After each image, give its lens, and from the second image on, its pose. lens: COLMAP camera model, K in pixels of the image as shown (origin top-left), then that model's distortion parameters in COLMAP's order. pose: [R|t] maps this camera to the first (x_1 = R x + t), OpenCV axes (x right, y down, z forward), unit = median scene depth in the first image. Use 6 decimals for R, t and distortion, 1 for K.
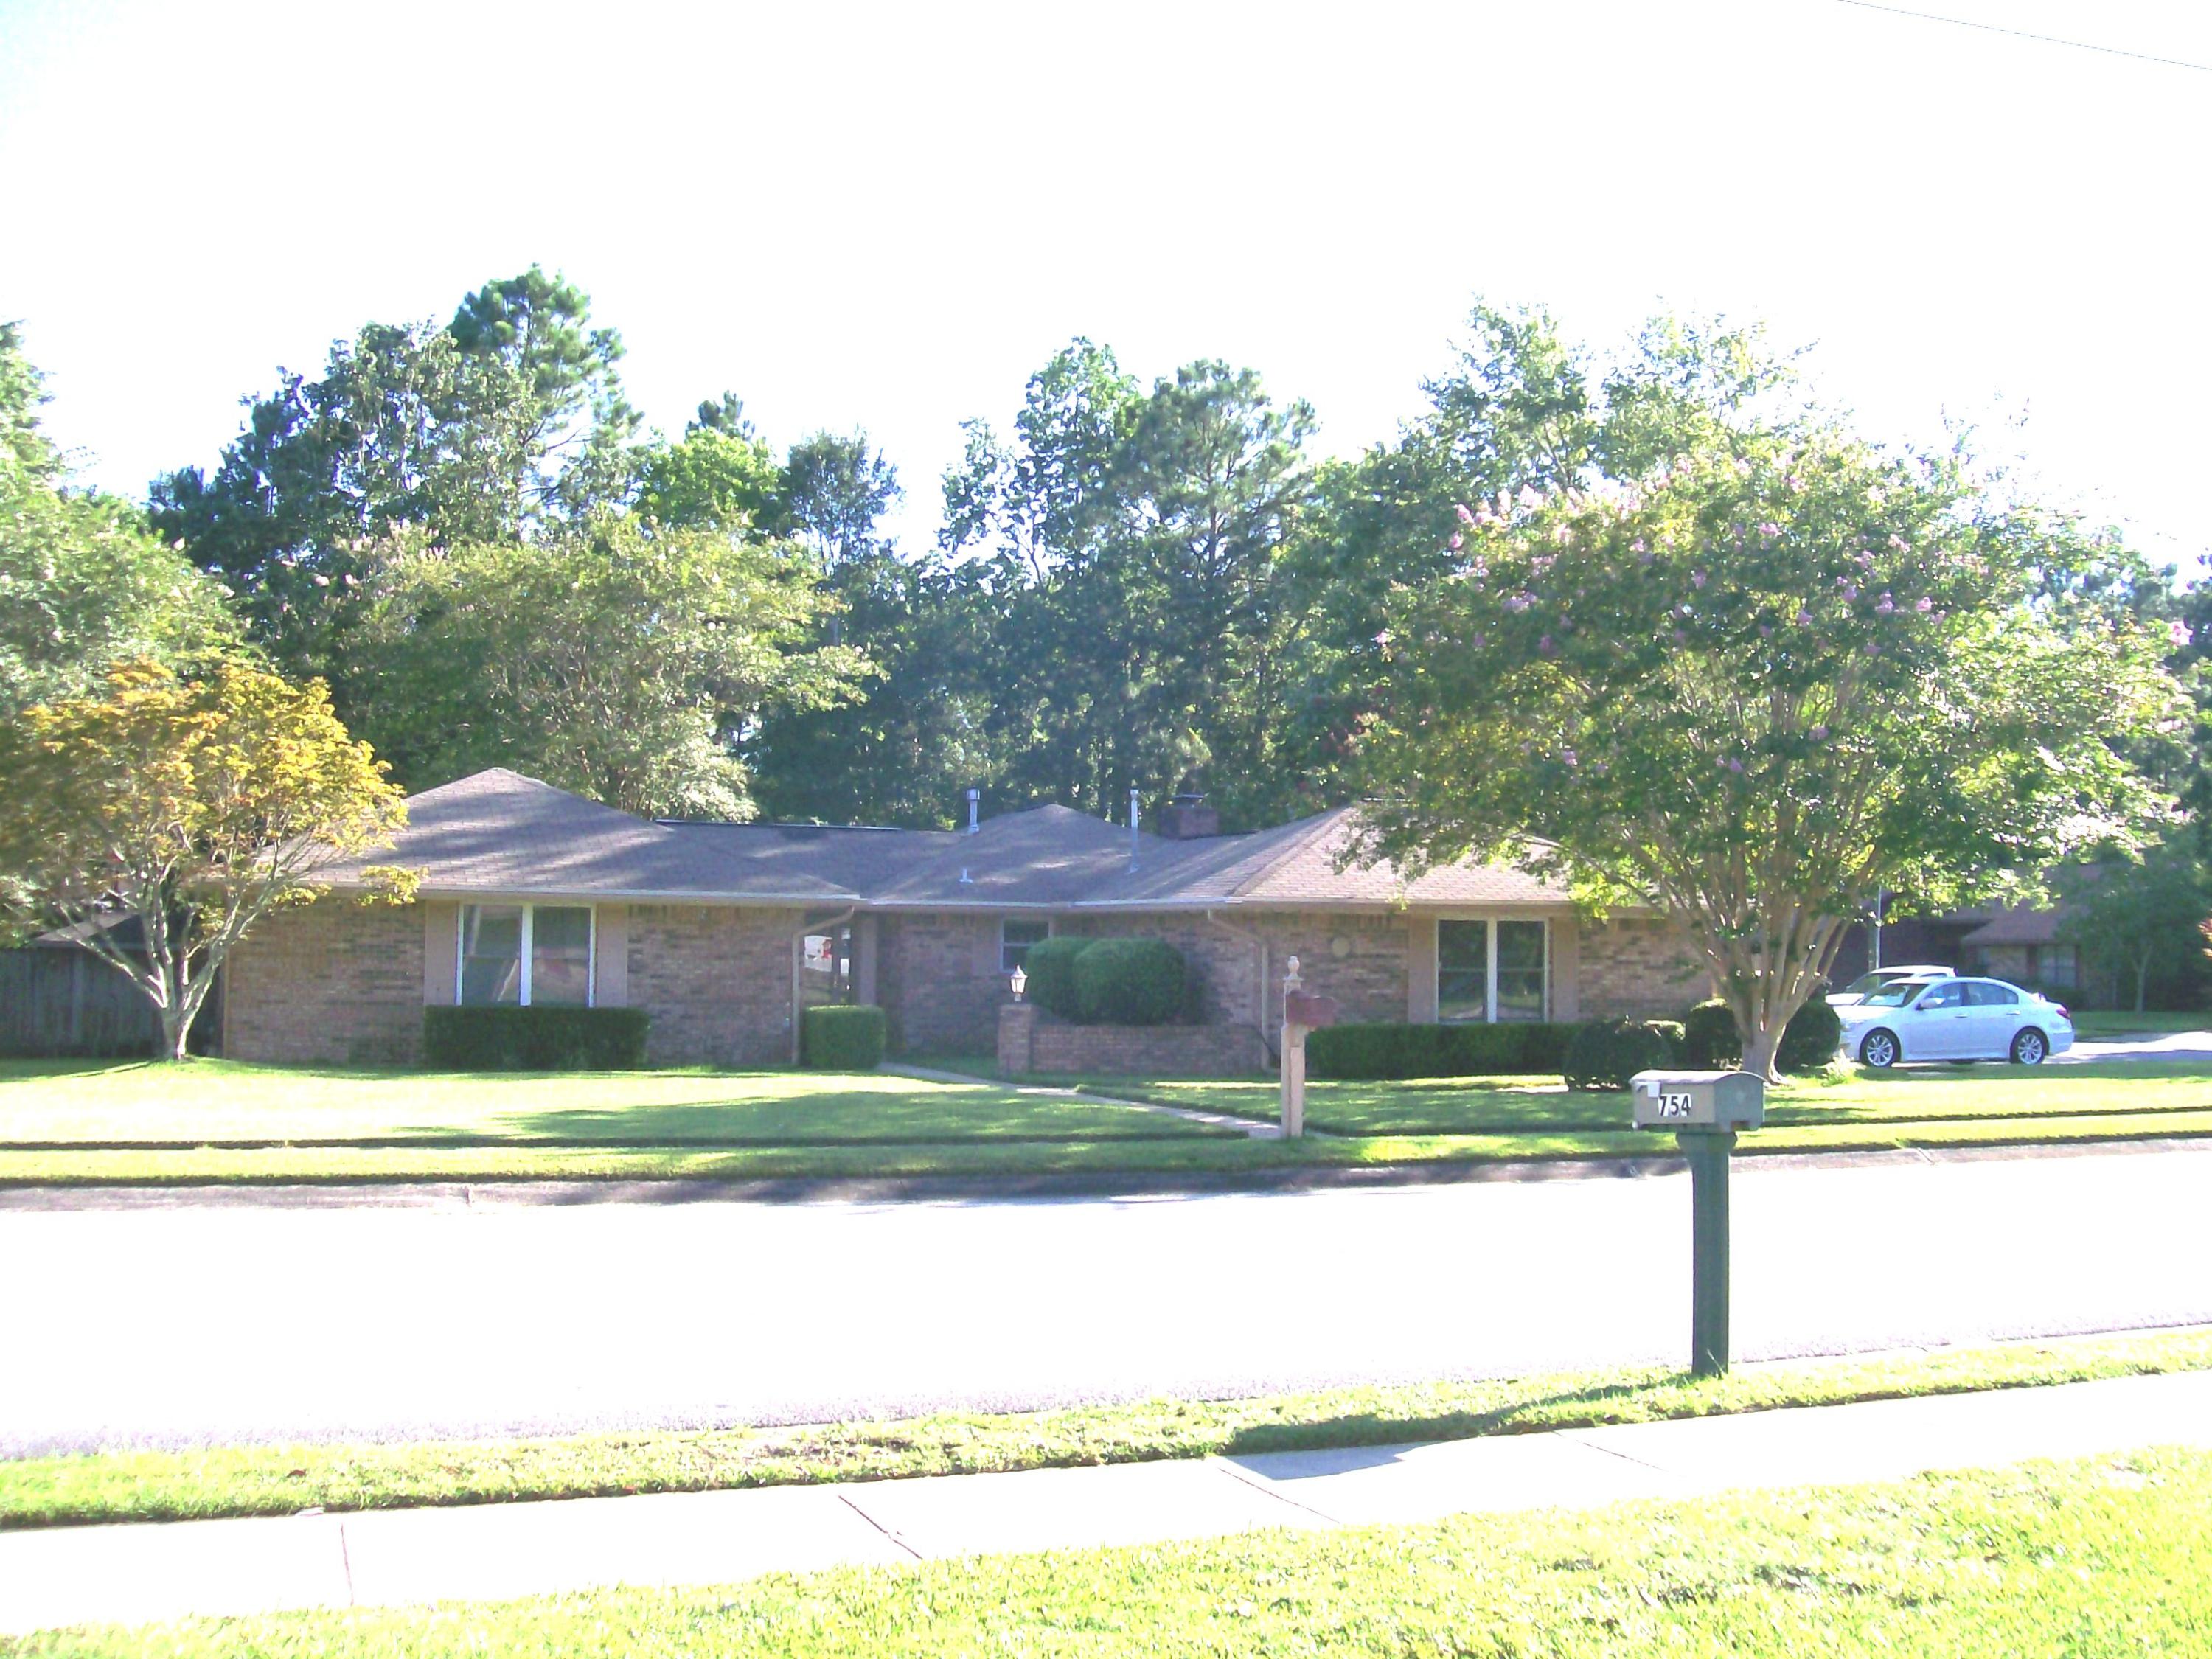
lens RADIAL K [[2409.7, 0, 1127.5], [0, 2409.7, 825.4], [0, 0, 1]] dist [-0.183995, 0.141164]
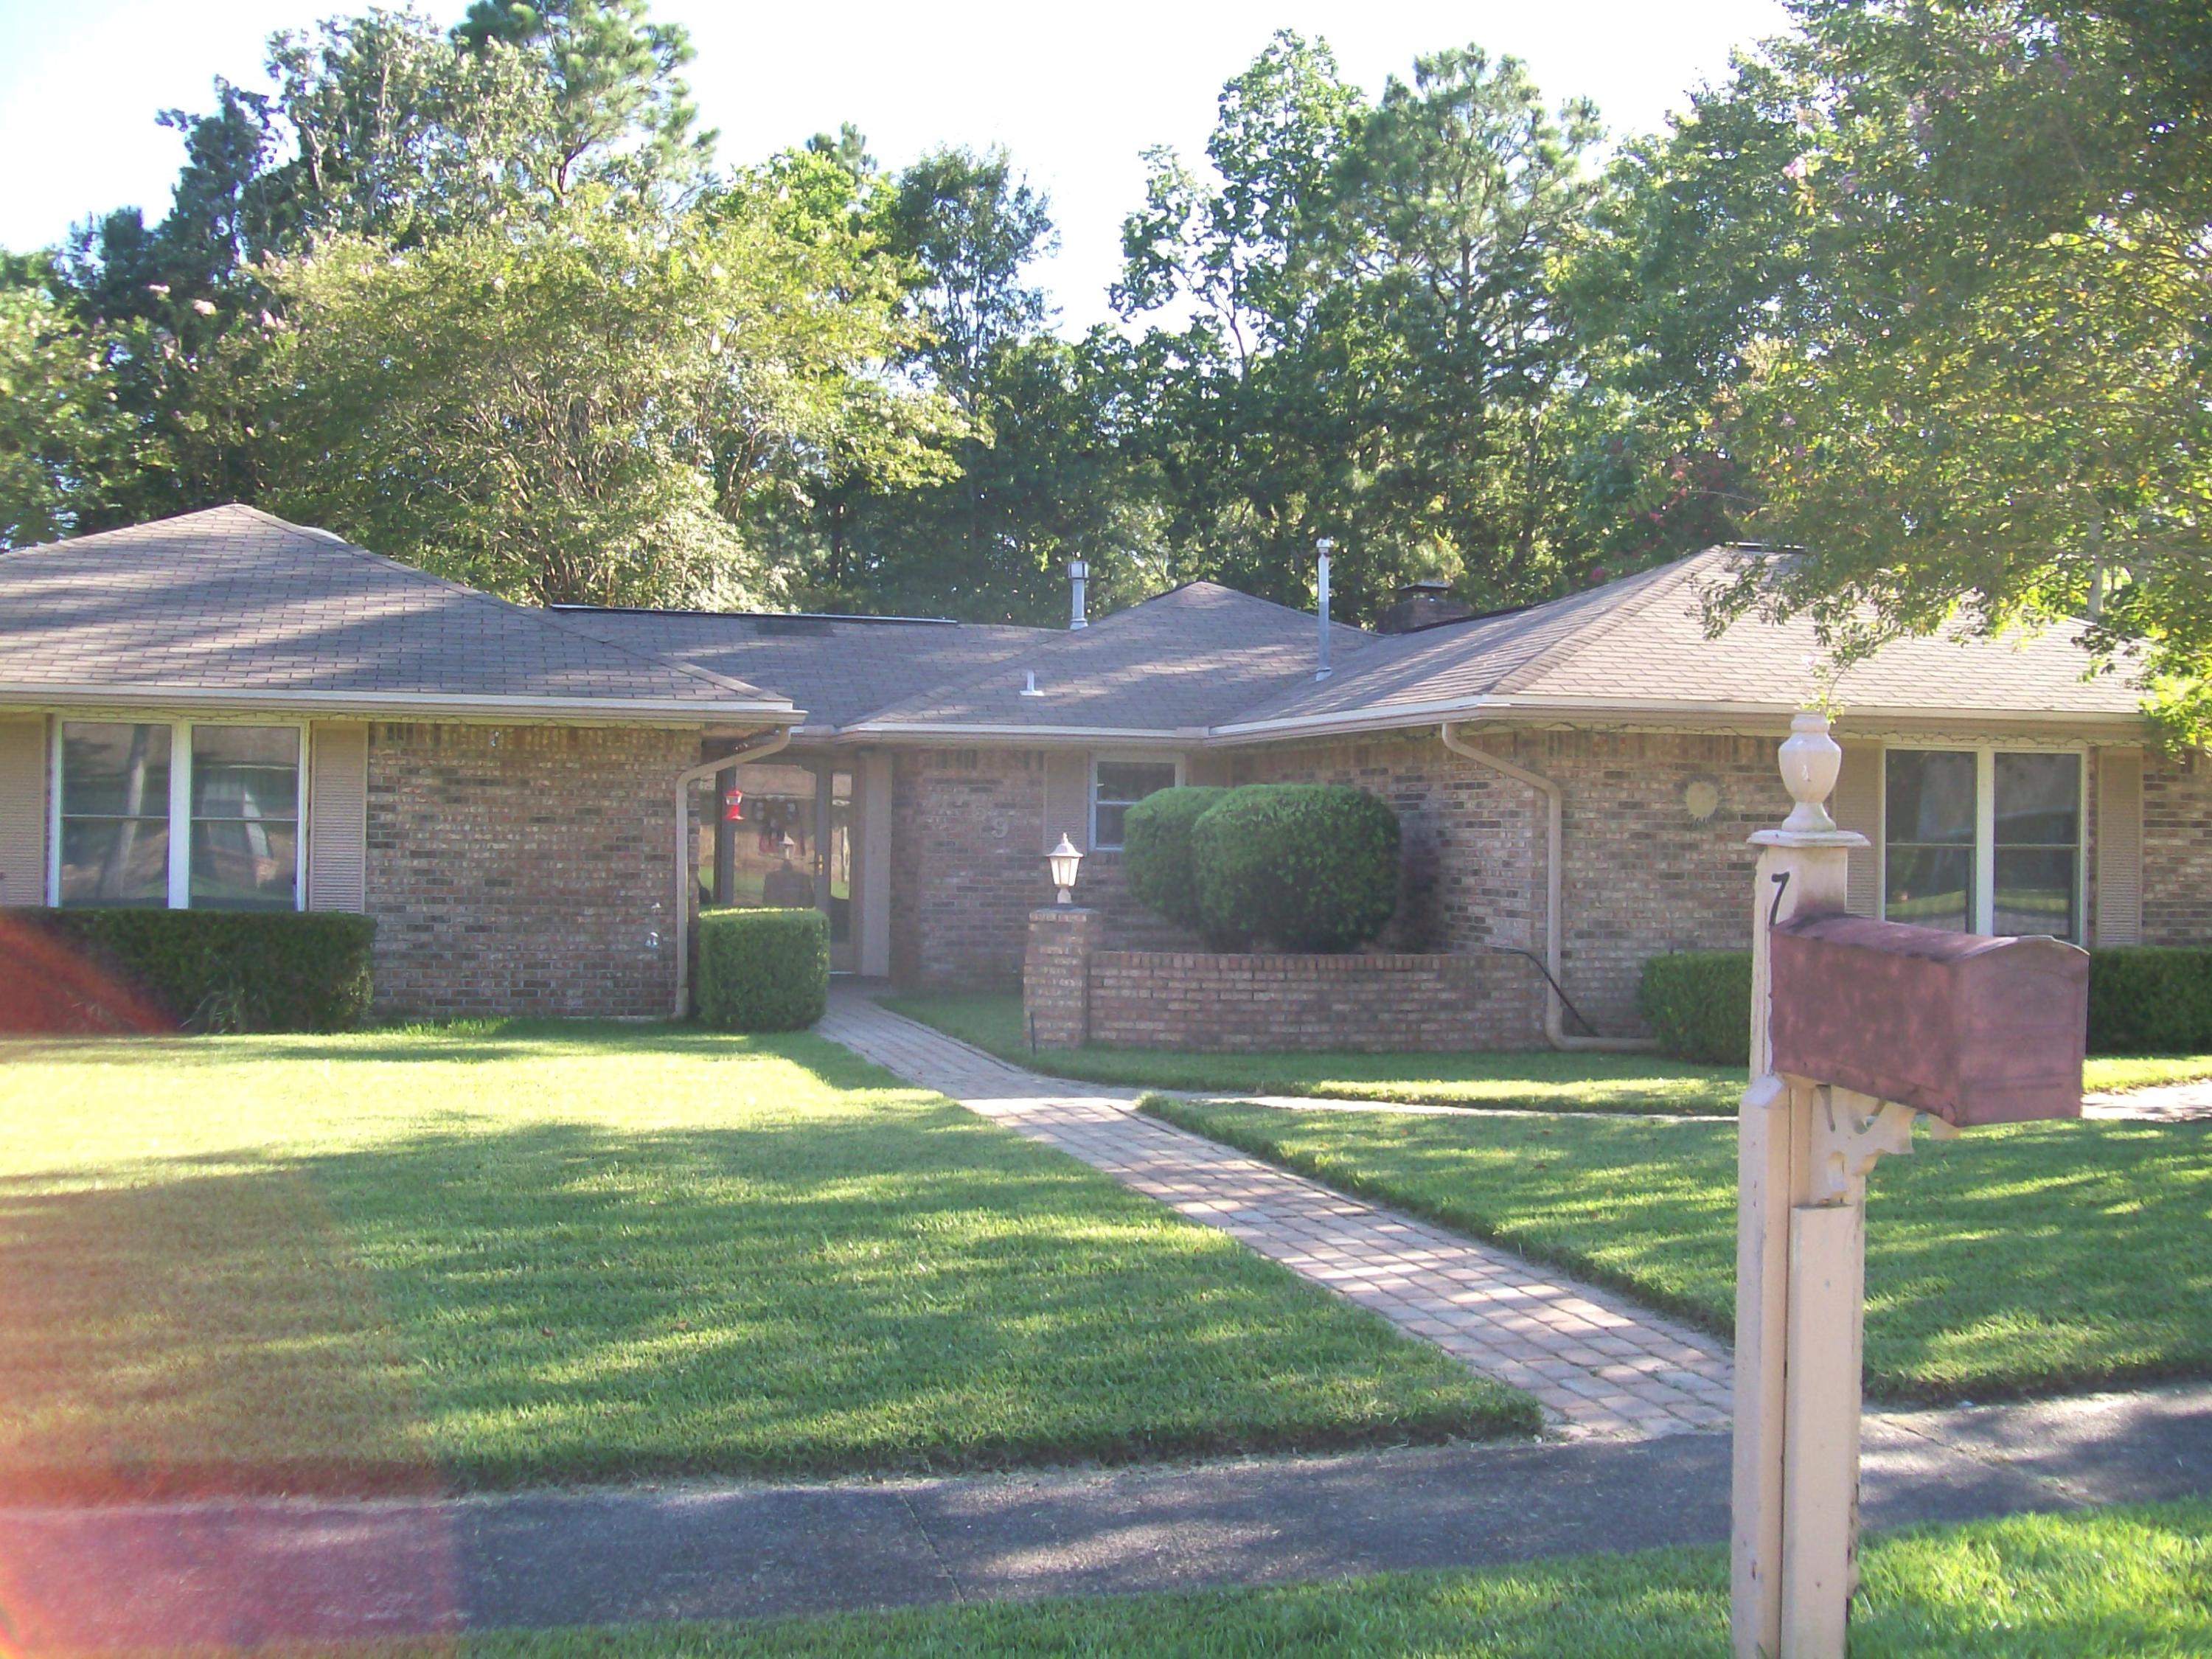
lens RADIAL K [[2395.9, 0, 1115.3], [0, 2395.9, 823.7], [0, 0, 1]] dist [-0.186440, 0.127120]
pose [[0.993523, 0.001349, -0.113626, 0.015166], [0.003860, 0.998952, 0.045610, 0.022436], [0.113569, -0.045753, 0.992476, 0.336369]]
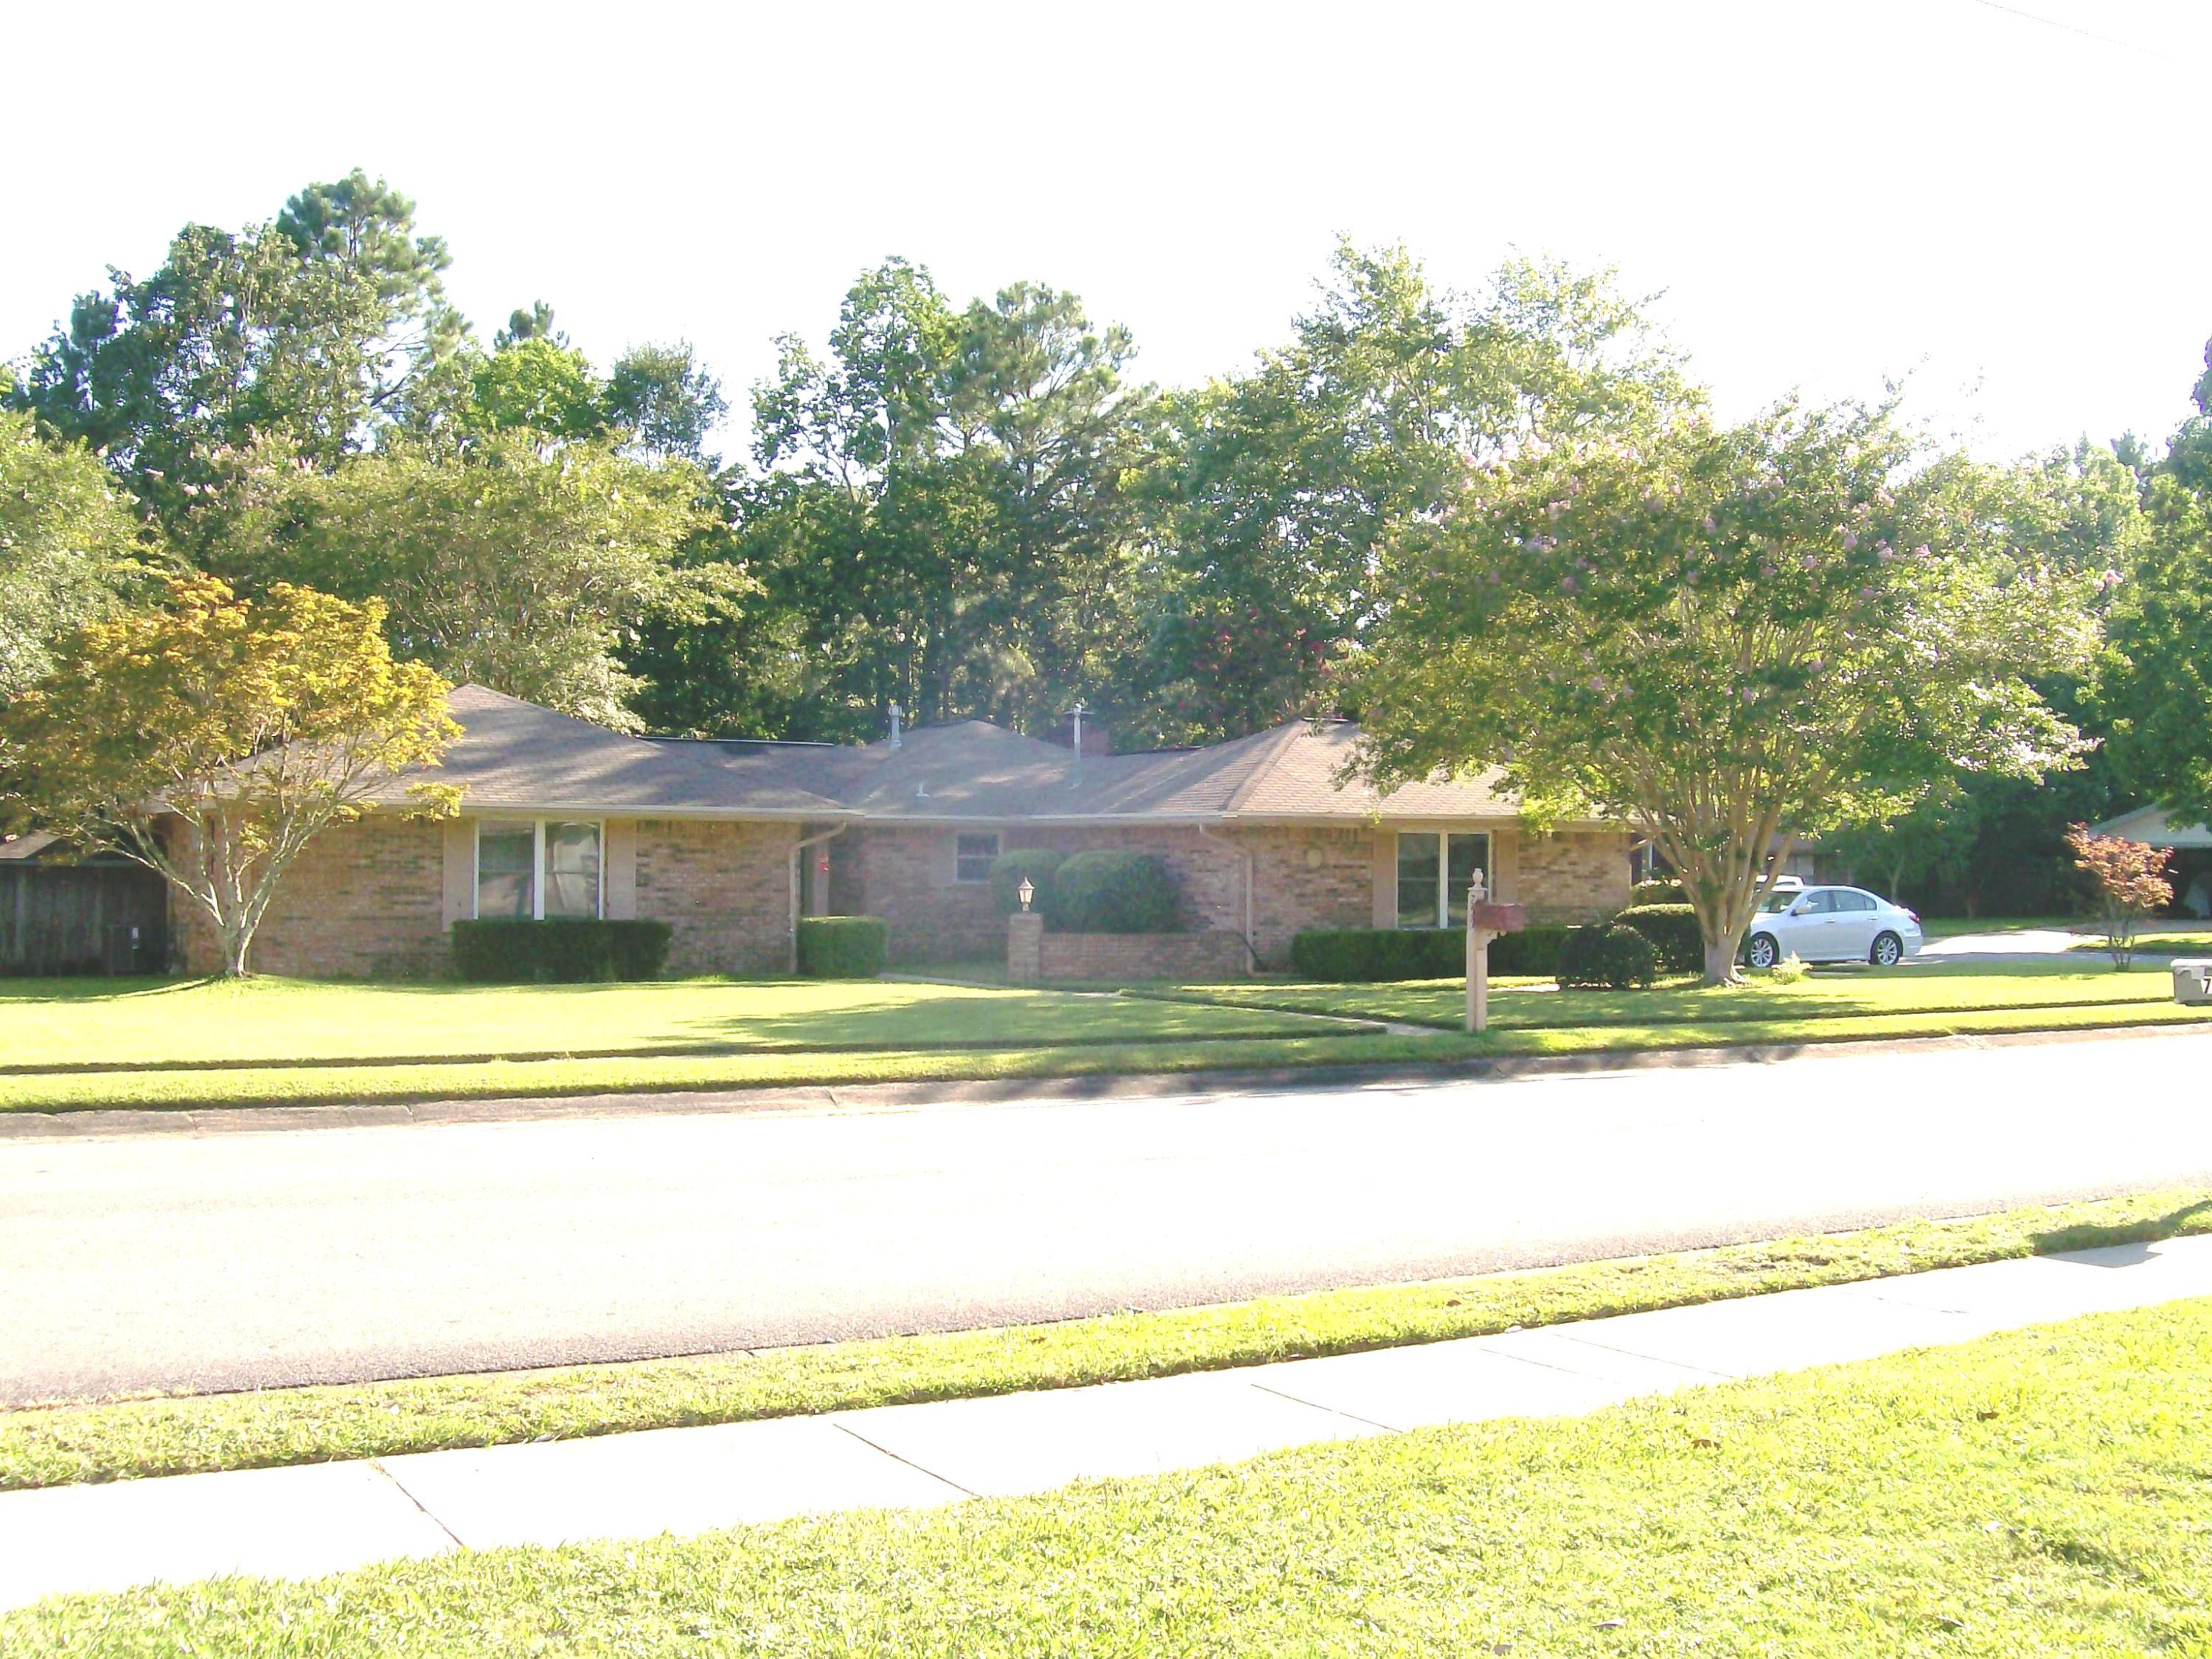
lens RADIAL K [[2409.7, 0, 1127.5], [0, 2409.7, 825.4], [0, 0, 1]] dist [-0.183995, 0.141164]
pose [[0.988971, -0.001050, 0.148107, -0.105712], [-0.004621, 0.999270, 0.037935, -0.003001], [-0.148038, -0.038201, 0.988244, -0.030729]]
